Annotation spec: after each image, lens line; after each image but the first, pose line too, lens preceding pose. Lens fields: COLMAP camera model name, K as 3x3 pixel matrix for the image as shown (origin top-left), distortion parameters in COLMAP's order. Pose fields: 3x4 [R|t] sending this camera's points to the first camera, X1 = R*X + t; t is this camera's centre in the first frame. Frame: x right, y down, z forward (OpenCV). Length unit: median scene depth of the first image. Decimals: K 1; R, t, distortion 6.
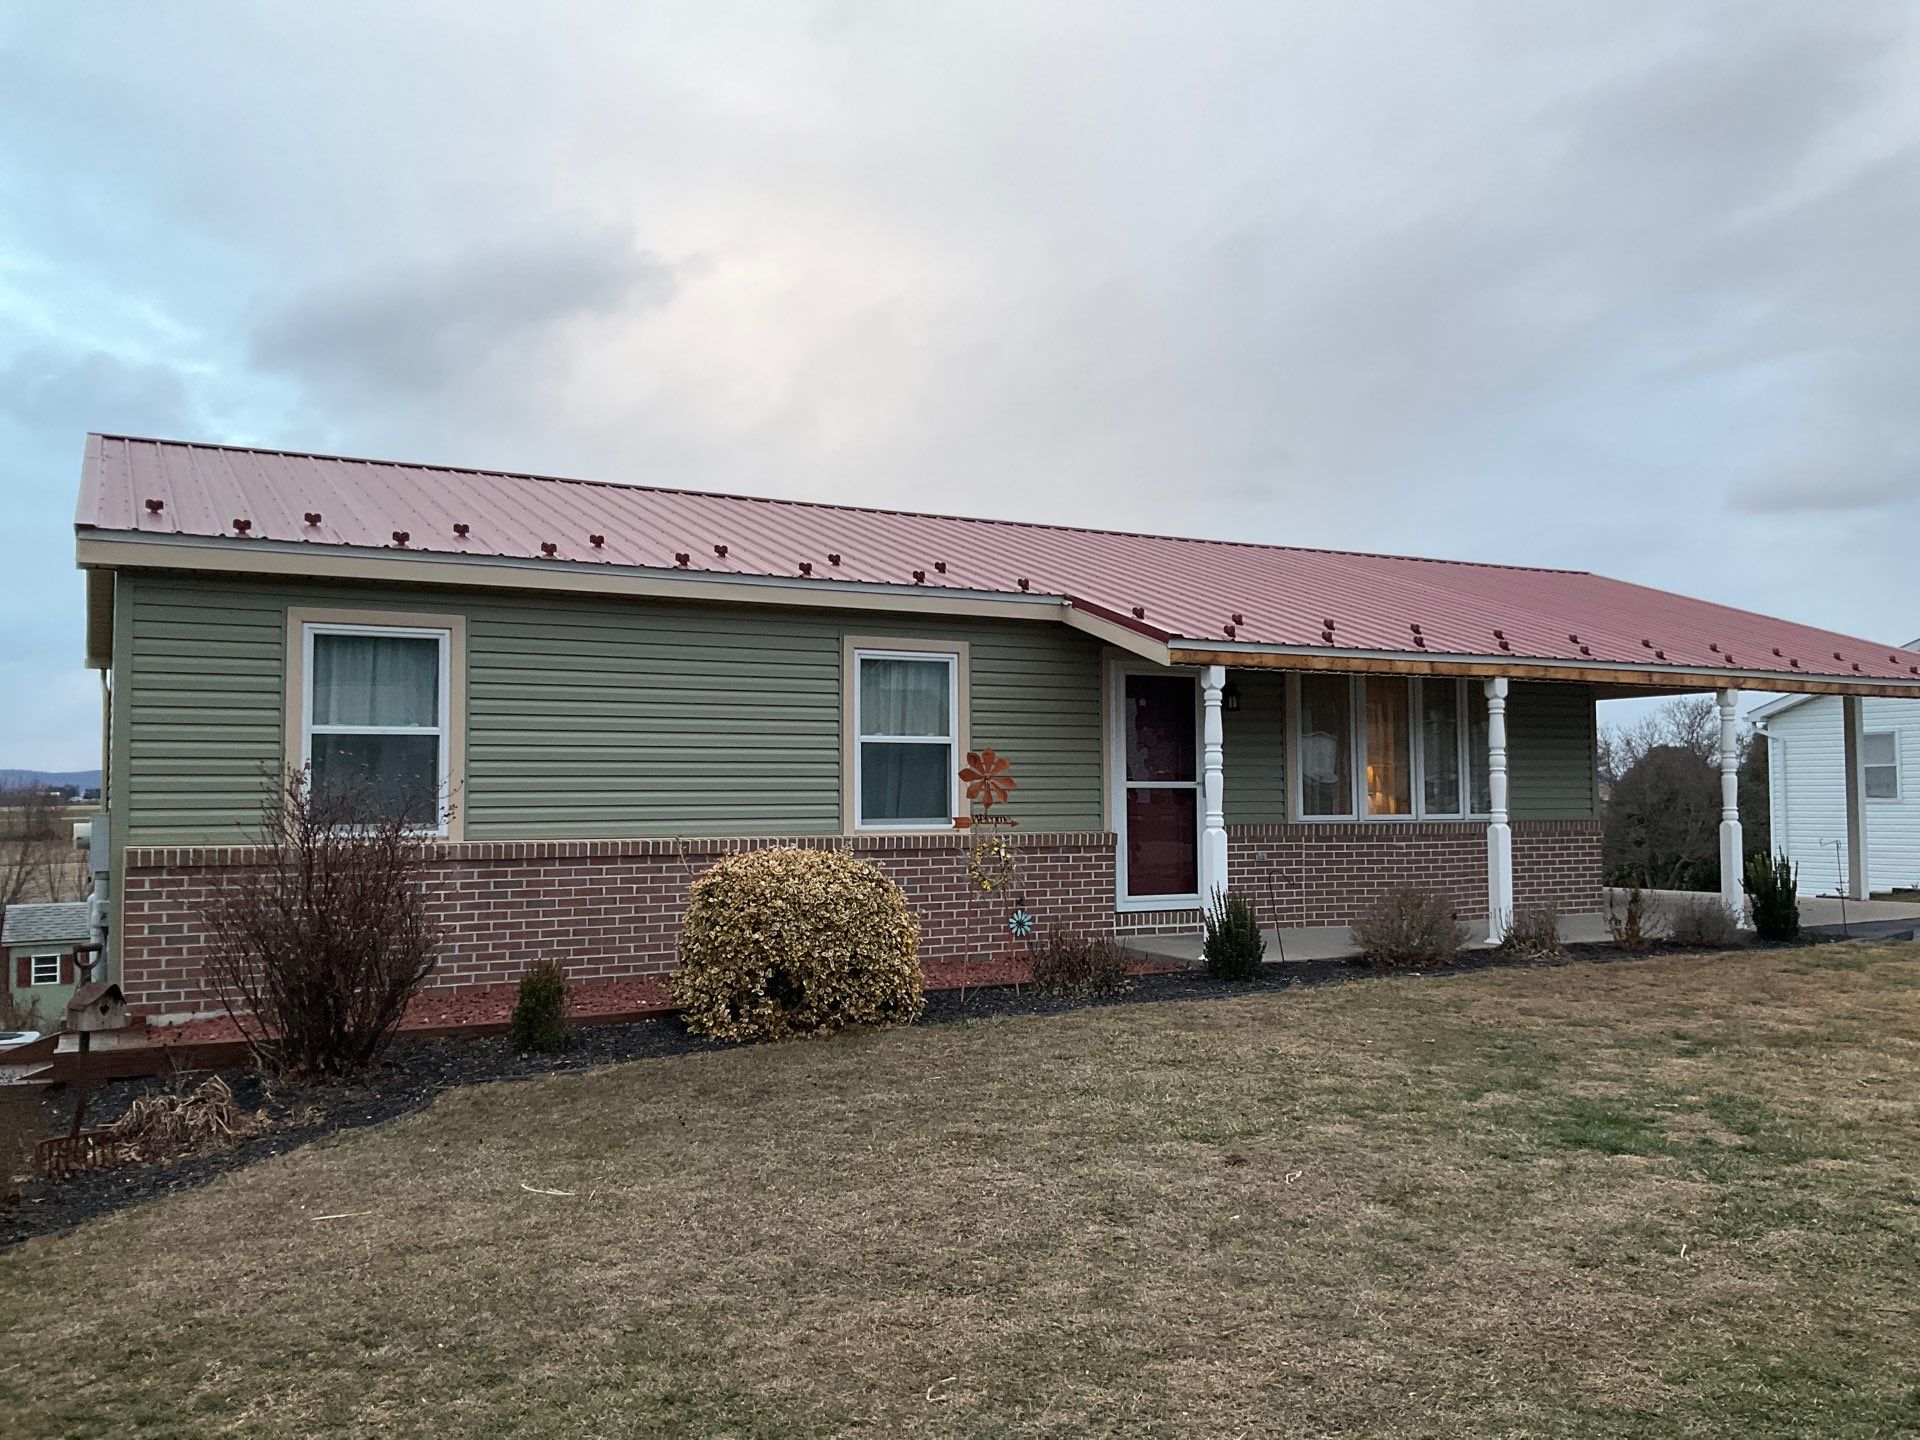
lens RADIAL K [[1592.4, 0, 960.6], [0, 1592.4, 734.4], [0, 0, 1]] dist [0.093472, -0.173587]
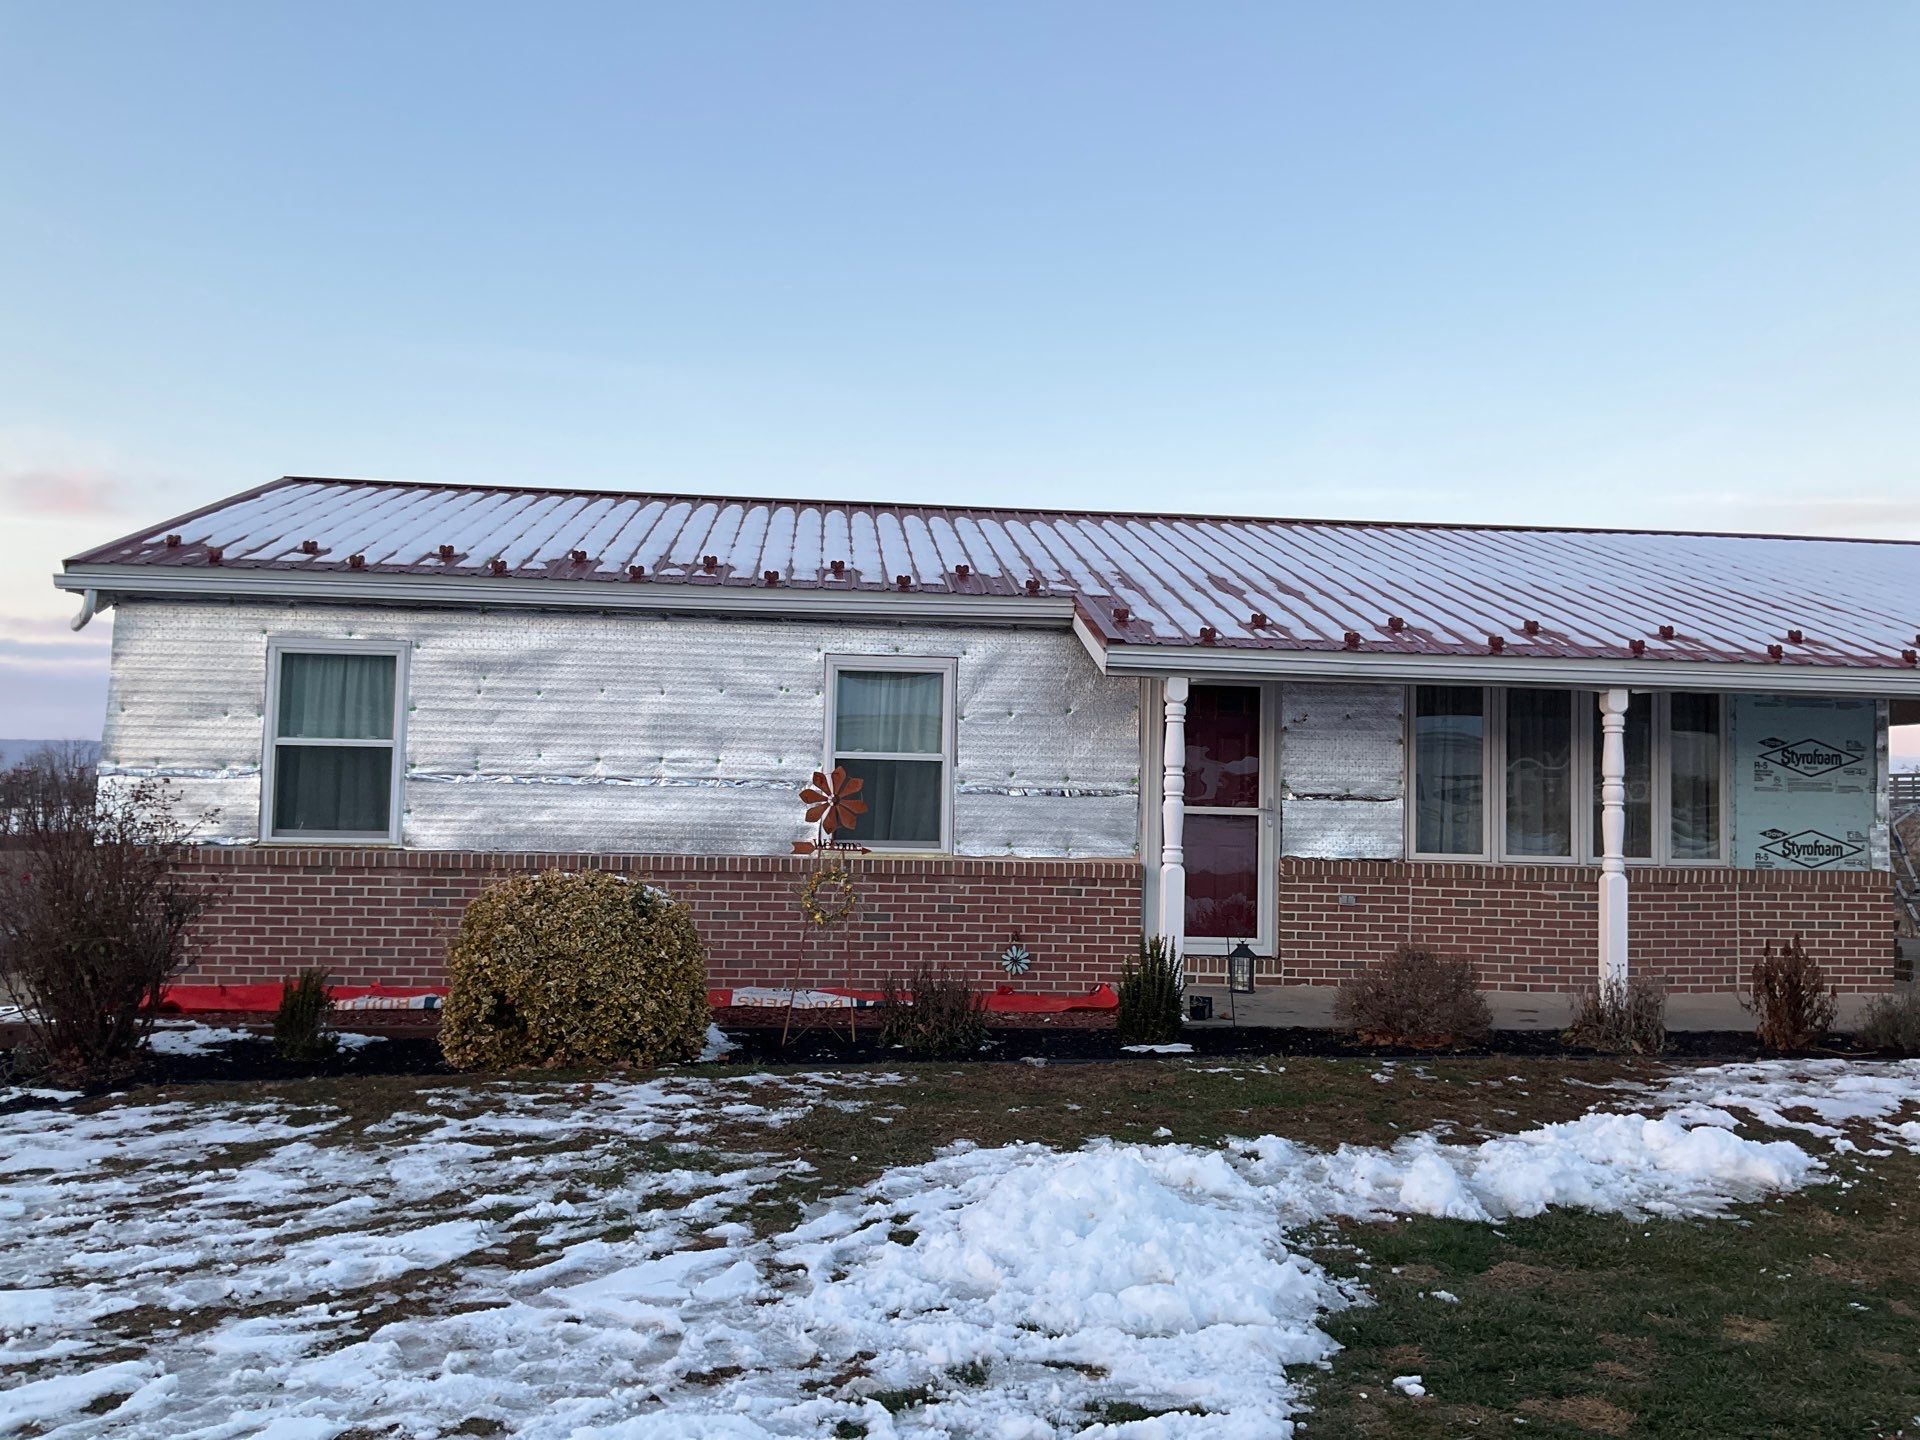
lens RADIAL K [[1592.4, 0, 978.8], [0, 1592.4, 715.8], [0, 0, 1]] dist [0.093472, -0.173587]
pose [[0.917396, 0.002628, -0.397966, 0.391719], [-0.009587, 0.999834, -0.015496, -0.006631], [0.397859, 0.018031, 0.917269, 0.165162]]
